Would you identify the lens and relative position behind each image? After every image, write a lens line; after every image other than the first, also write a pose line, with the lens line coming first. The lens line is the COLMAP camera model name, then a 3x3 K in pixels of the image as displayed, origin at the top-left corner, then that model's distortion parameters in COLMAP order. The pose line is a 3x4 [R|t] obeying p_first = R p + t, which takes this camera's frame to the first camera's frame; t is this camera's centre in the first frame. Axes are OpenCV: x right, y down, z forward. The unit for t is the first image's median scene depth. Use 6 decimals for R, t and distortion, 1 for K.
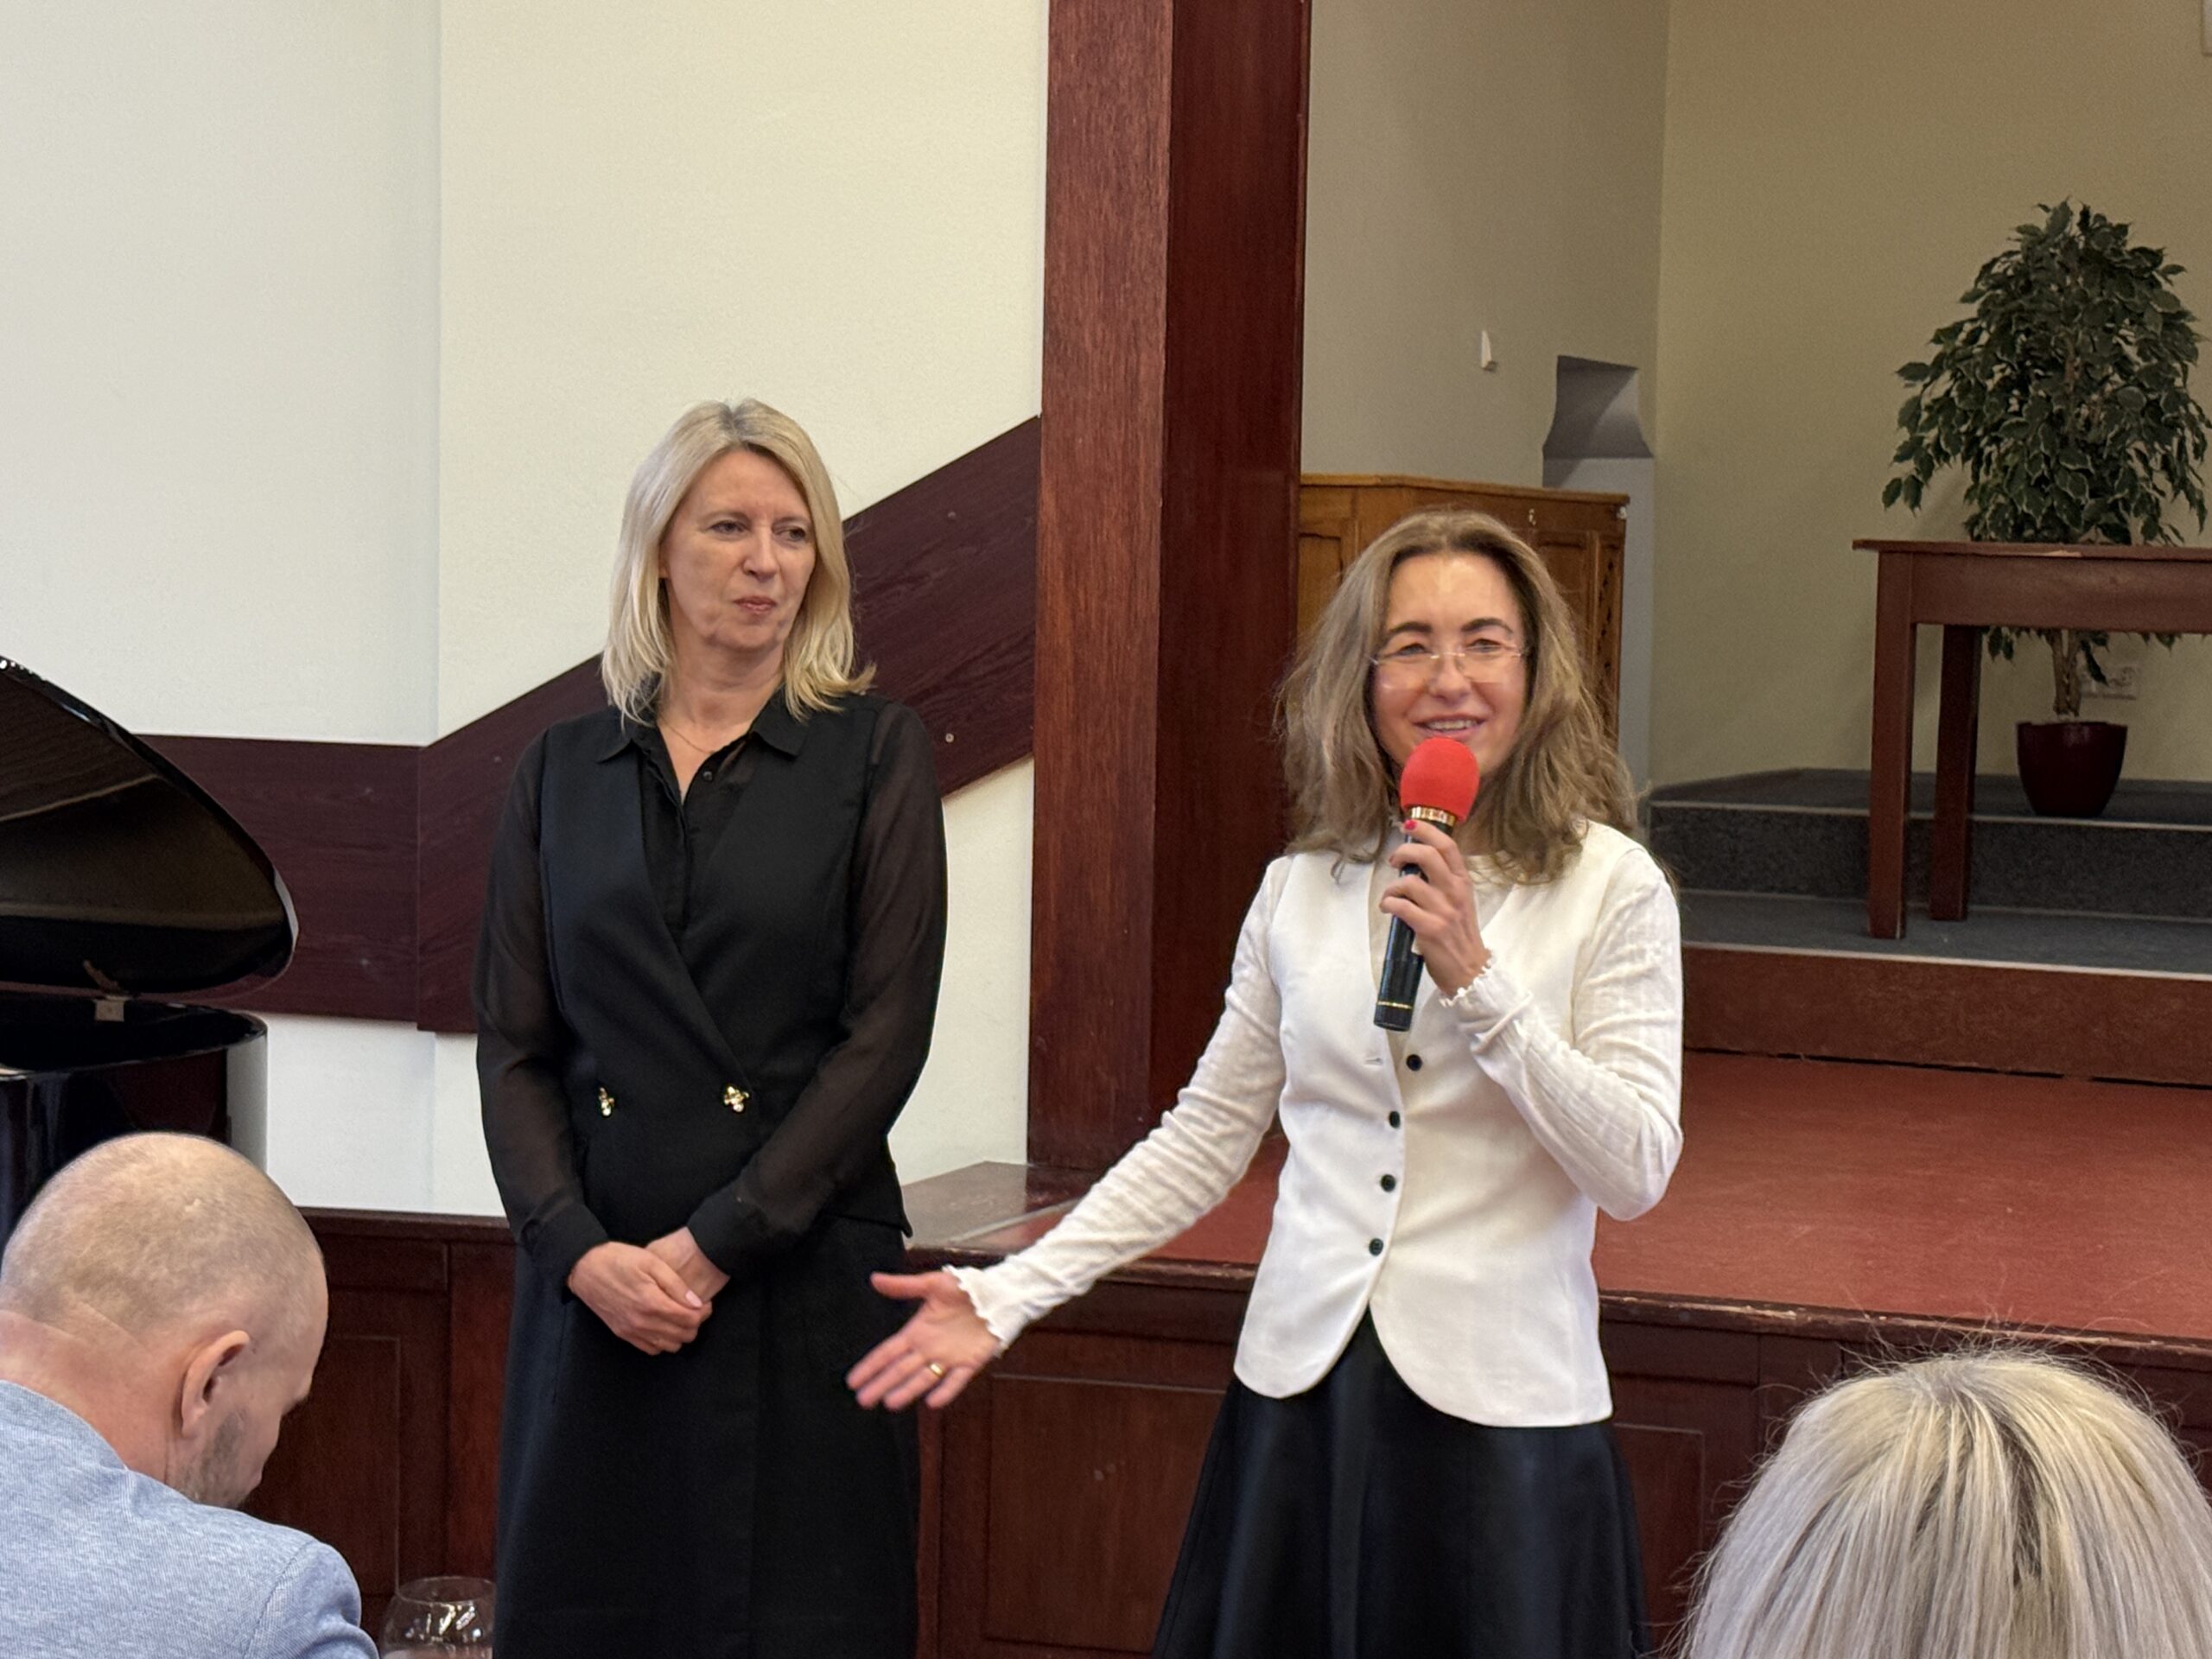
lens RADIAL K [[4213.1, 0, 1073.2], [0, 4213.1, 840.9], [0, 0, 1]] dist [0.107786, 0.000000]
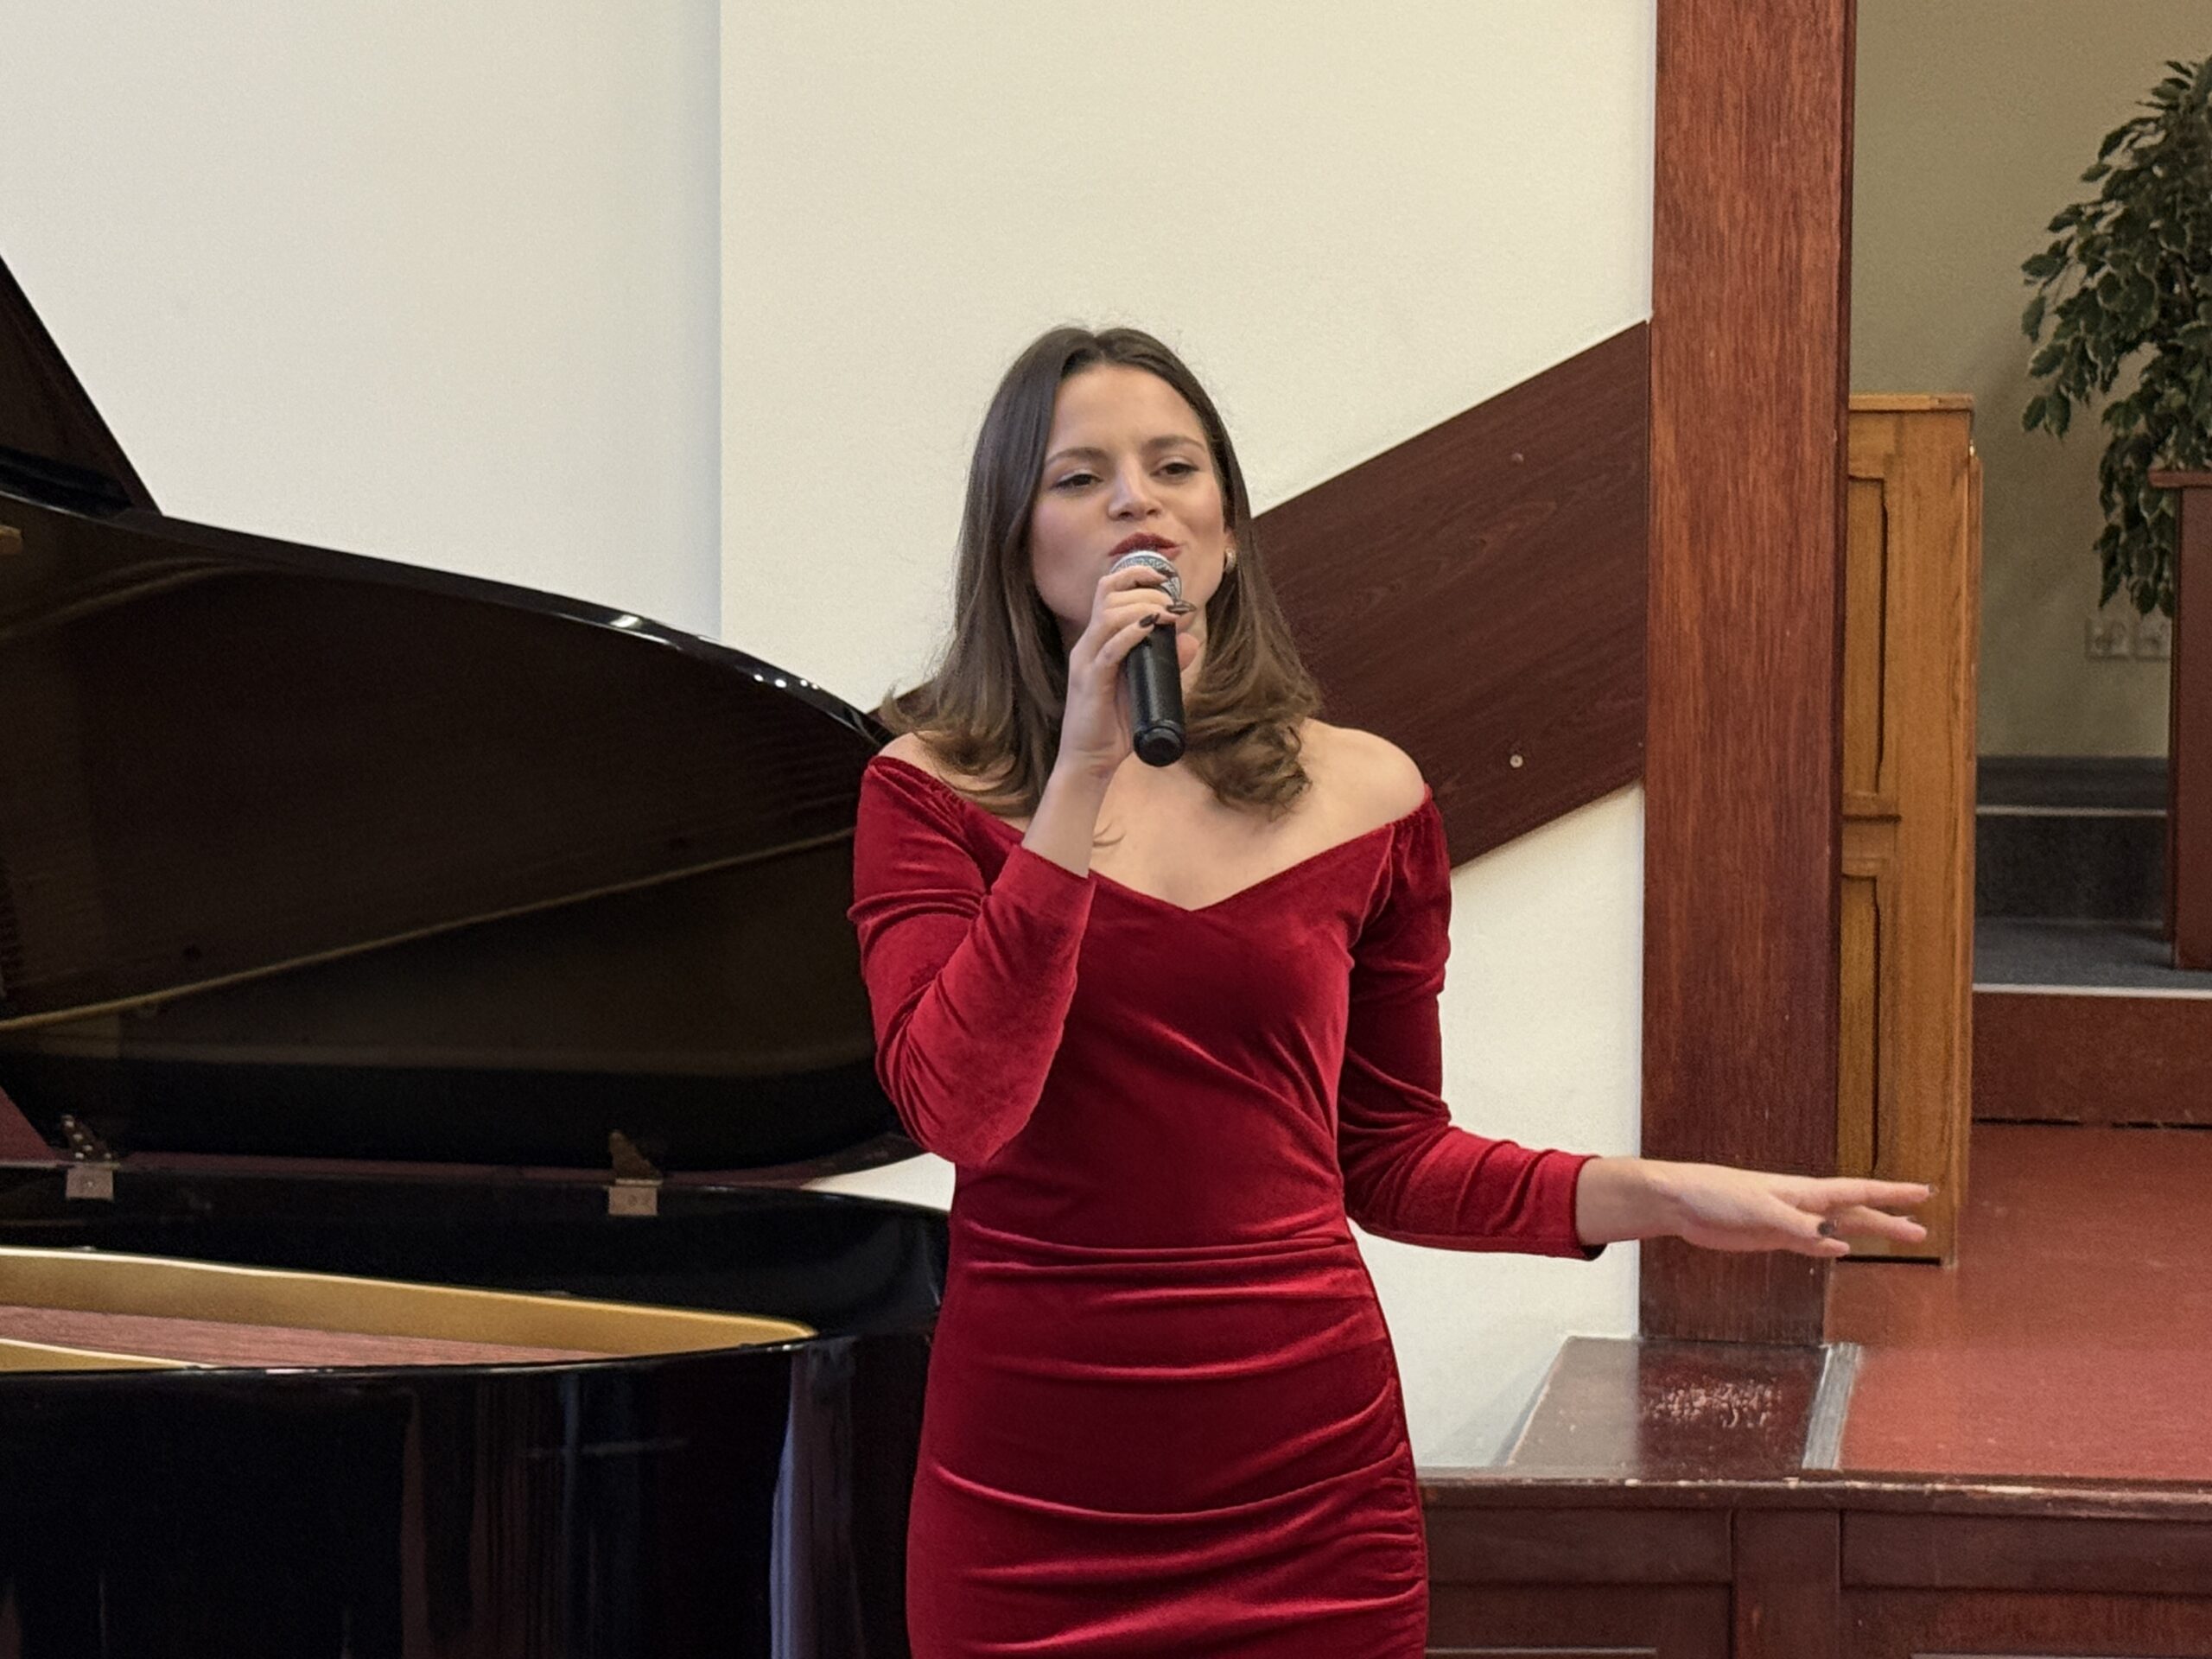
lens RADIAL K [[4919.0, 0, 1113.0], [0, 4919.0, 823.3], [0, 0, 1]] dist [0.086400, 0.000000]
pose [[0.969142, -0.030822, 0.244568, -0.310550], [0.030970, 0.999515, 0.003241, -0.018917], [-0.244549, 0.004433, 0.969627, 0.190146]]
